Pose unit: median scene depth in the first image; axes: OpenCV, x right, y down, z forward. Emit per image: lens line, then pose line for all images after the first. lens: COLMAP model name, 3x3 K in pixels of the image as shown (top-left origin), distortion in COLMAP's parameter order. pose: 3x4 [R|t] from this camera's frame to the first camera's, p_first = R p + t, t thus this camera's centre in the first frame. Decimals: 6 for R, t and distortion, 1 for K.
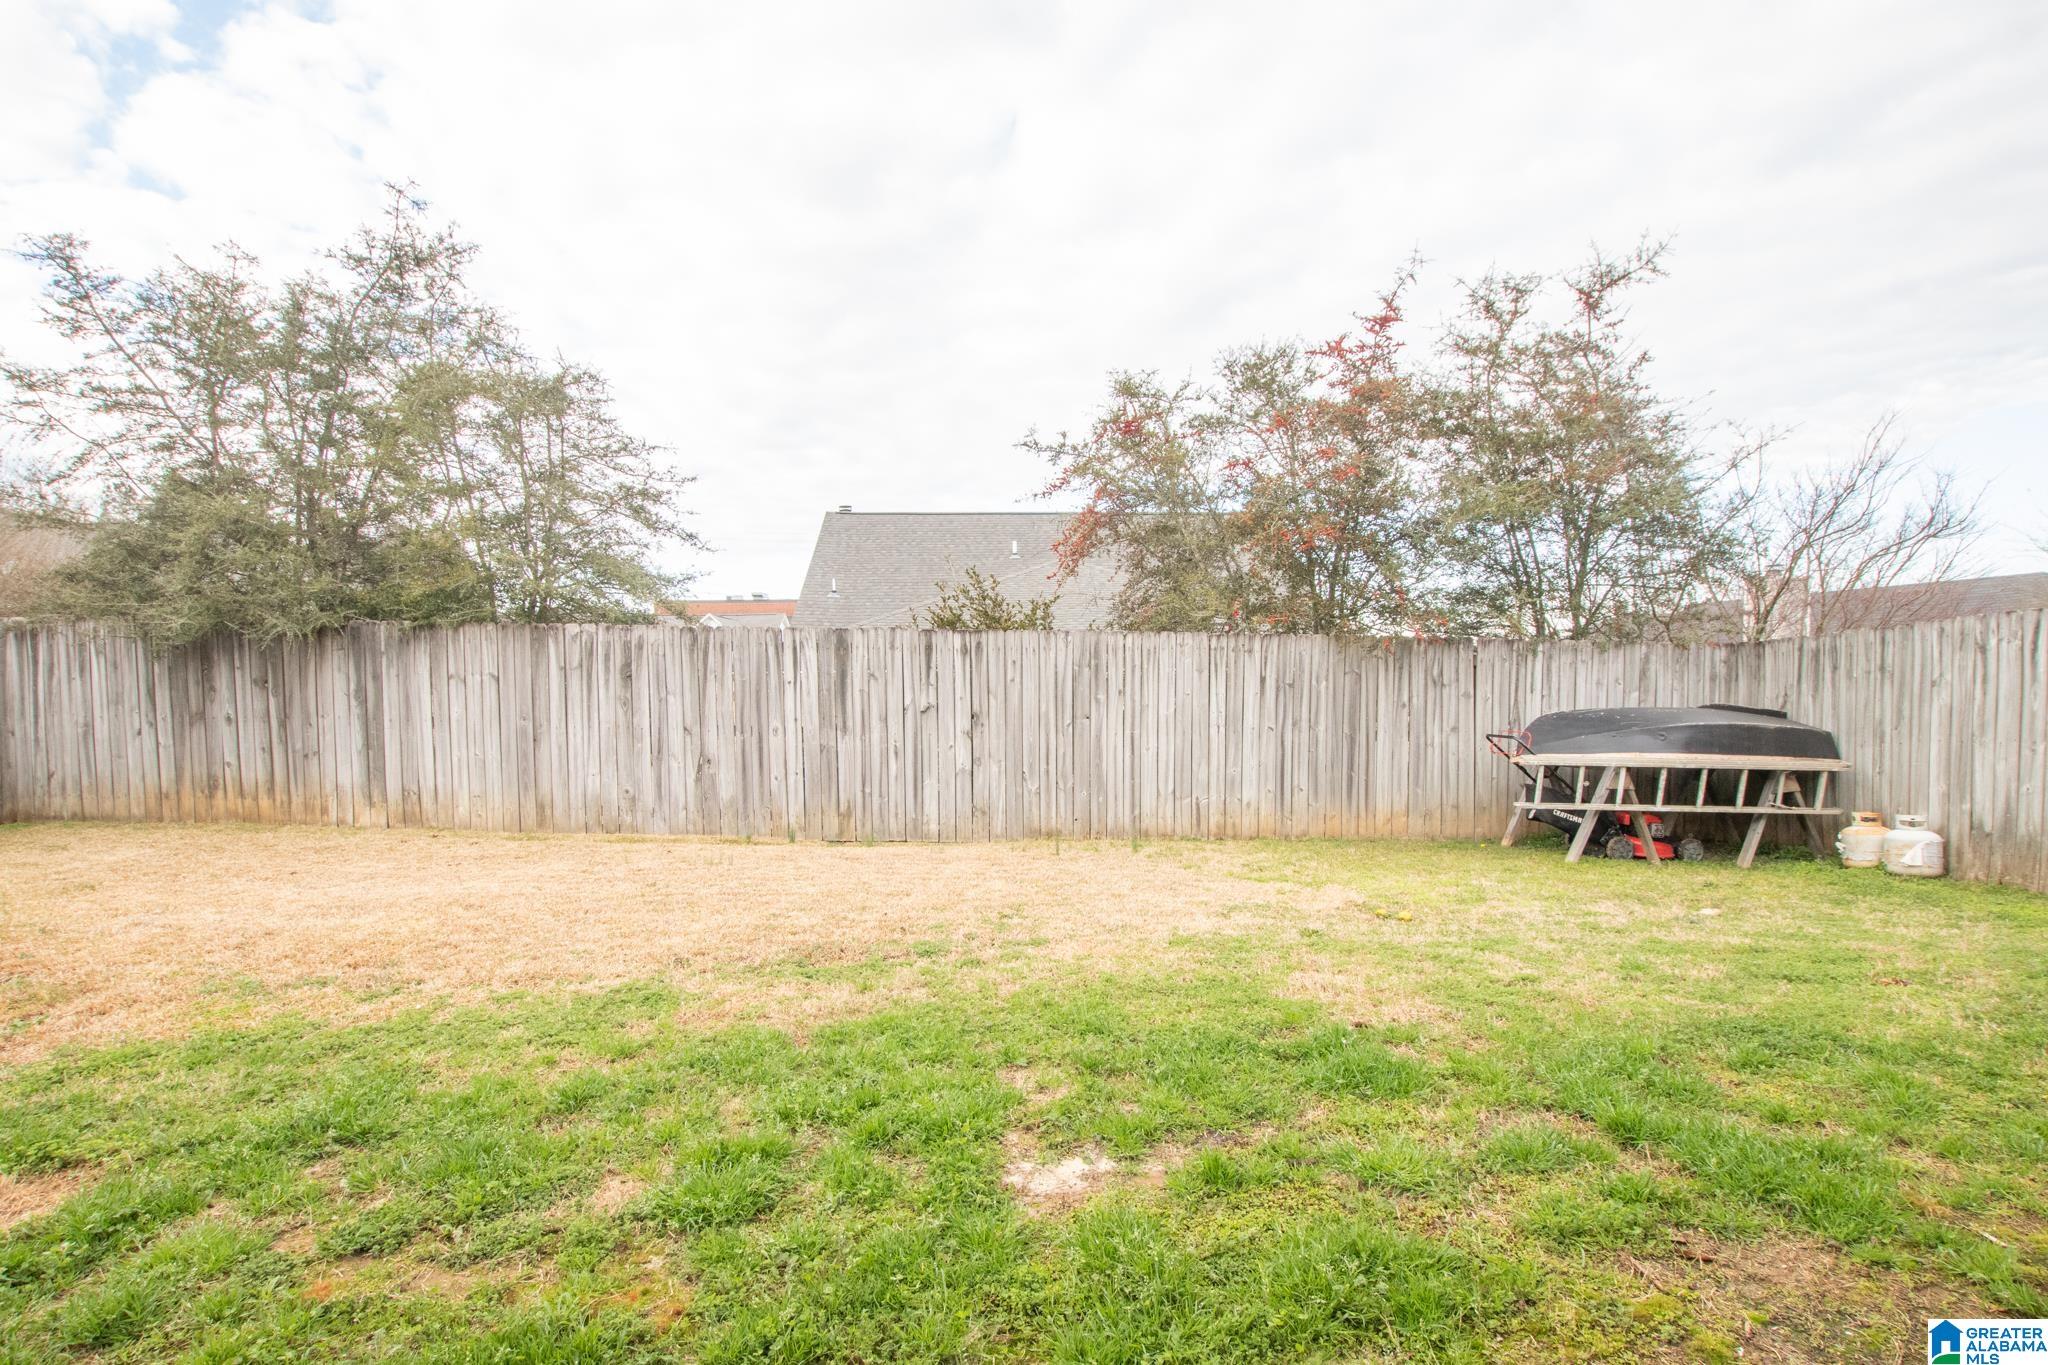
lens RADIAL K [[954.3, 0, 1025.2], [0, 954.3, 719.6], [0, 0, 1]] dist [-0.030490, 0.004682]
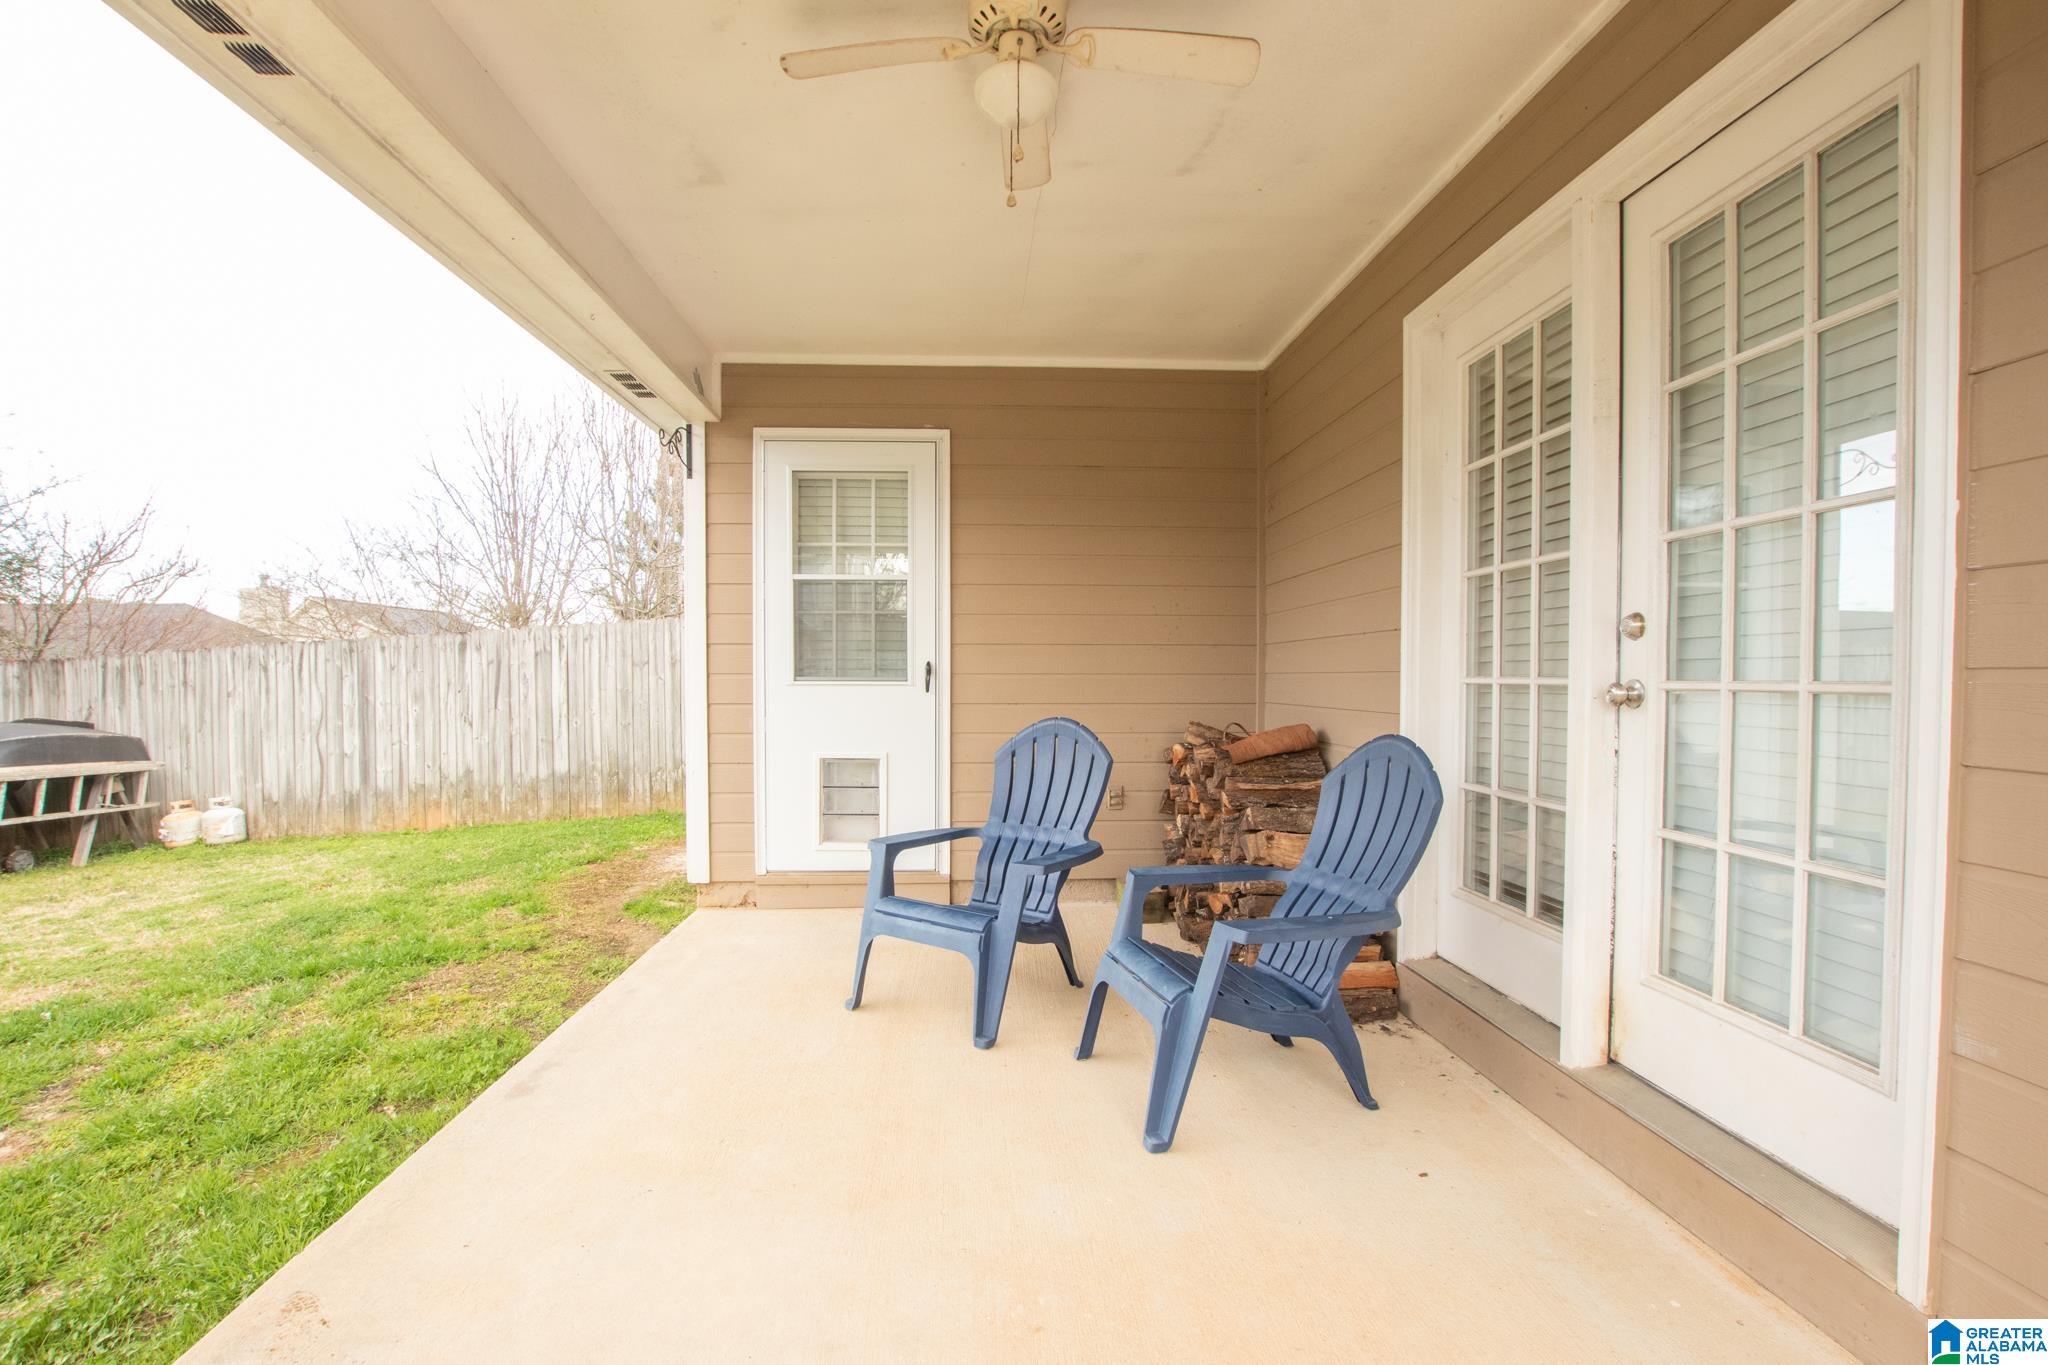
lens RADIAL K [[954.3, 0, 1016.8], [0, 954.3, 679.4], [0, 0, 1]] dist [-0.030490, 0.004682]
pose [[-0.030426, 0.001946, 0.999535, -0.310628], [0.053988, 0.998542, -0.000300, -0.000098], [-0.998078, 0.053954, -0.030486, -0.054428]]
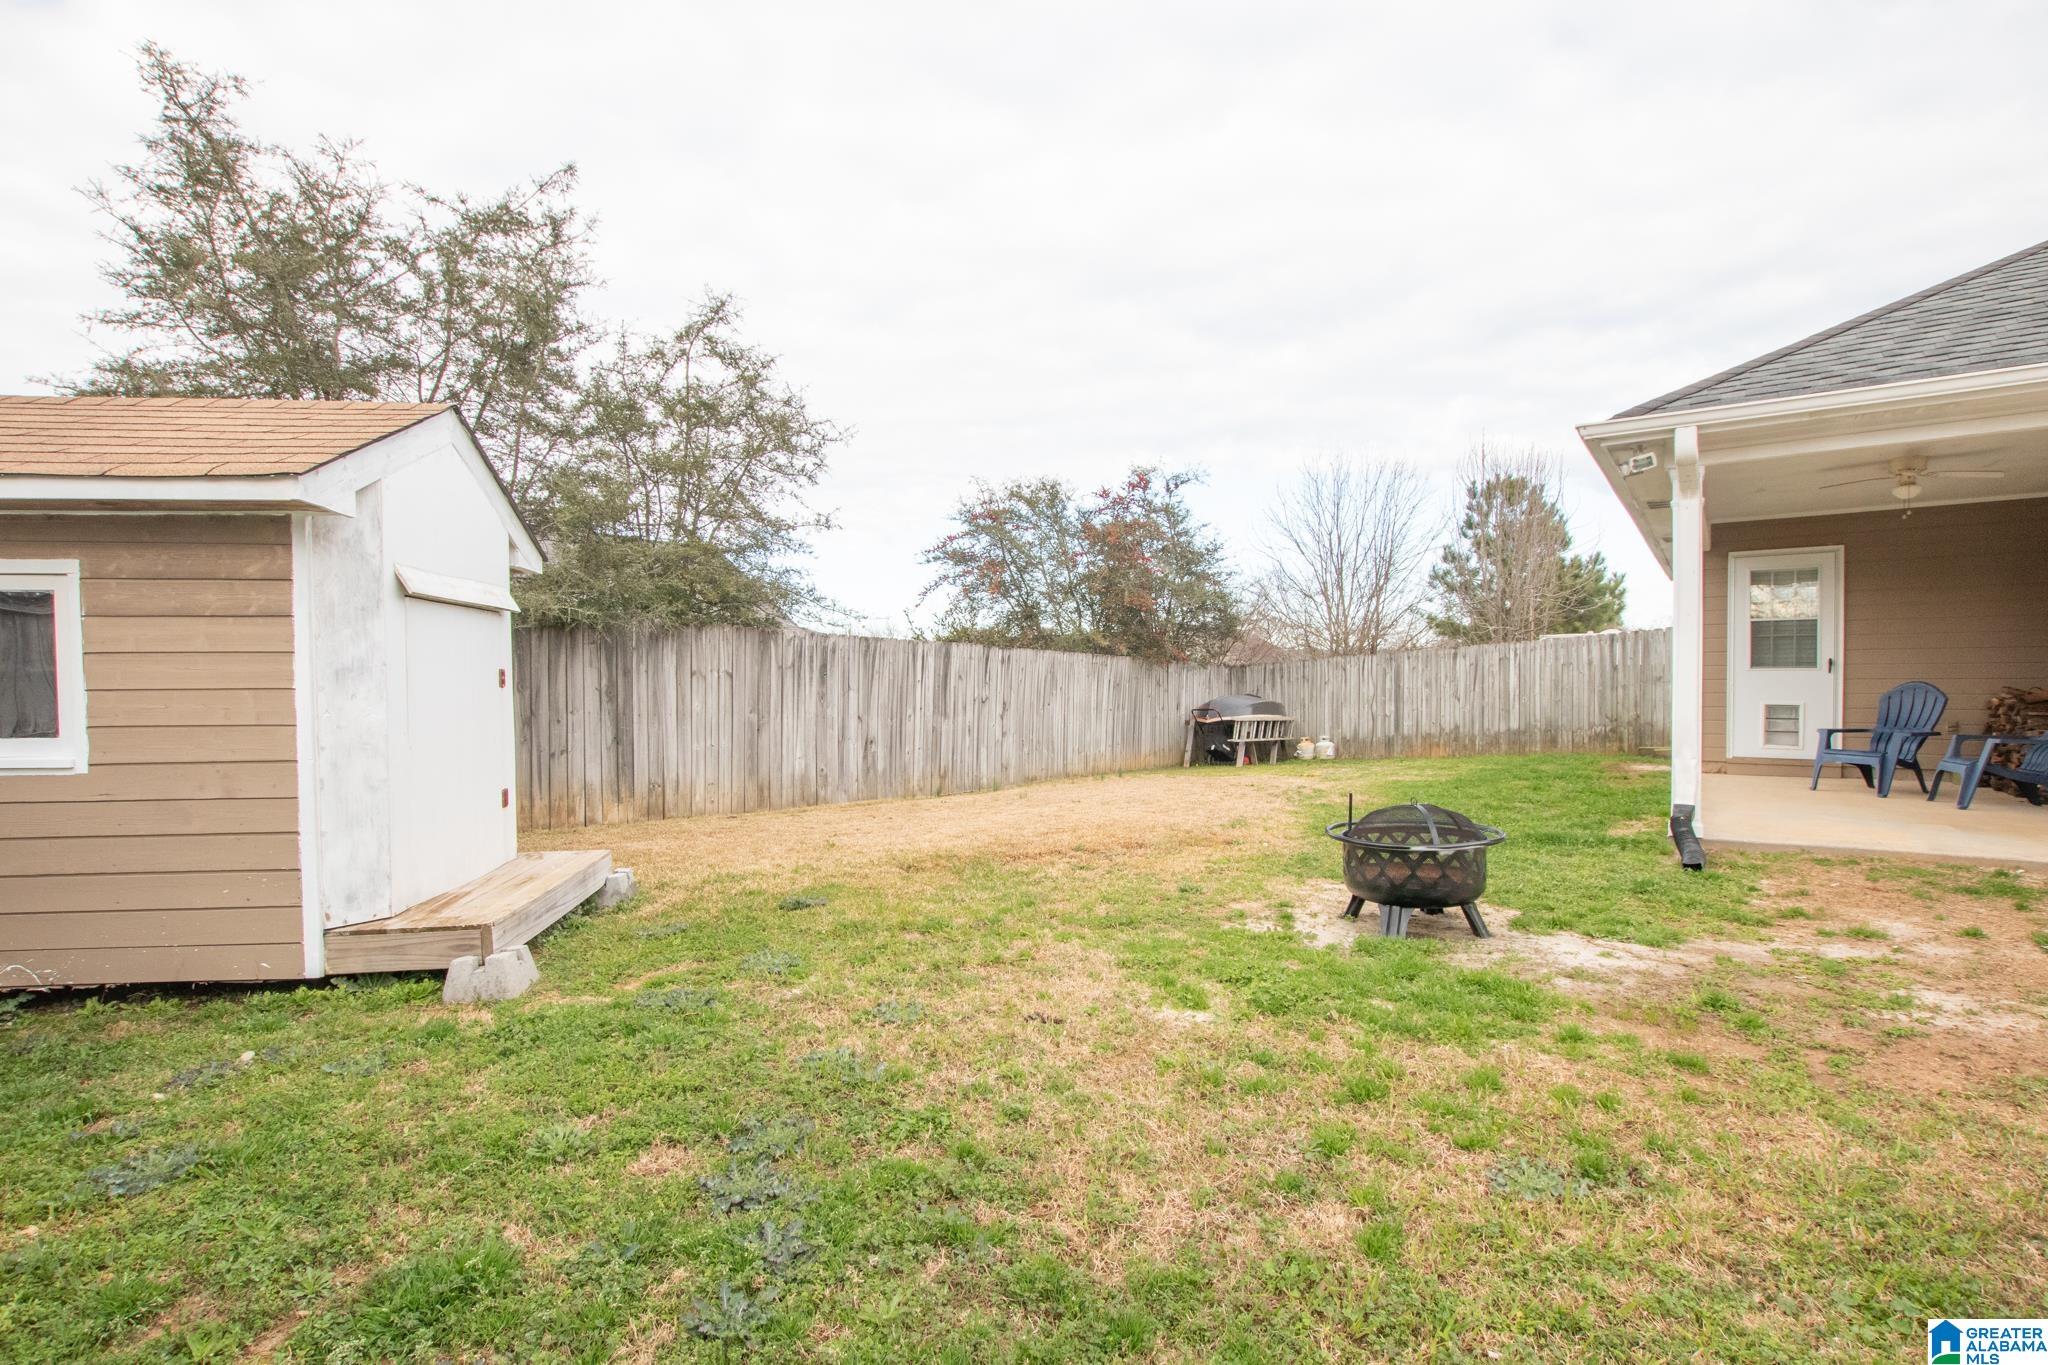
lens RADIAL K [[954.3, 0, 1009.9], [0, 954.3, 694.2], [0, 0, 1]] dist [-0.030490, 0.004682]
pose [[0.626649, -0.003652, 0.779293, -1.296815], [0.038934, 0.998887, -0.026627, 0.022107], [-0.778329, 0.047027, 0.626093, 0.051011]]
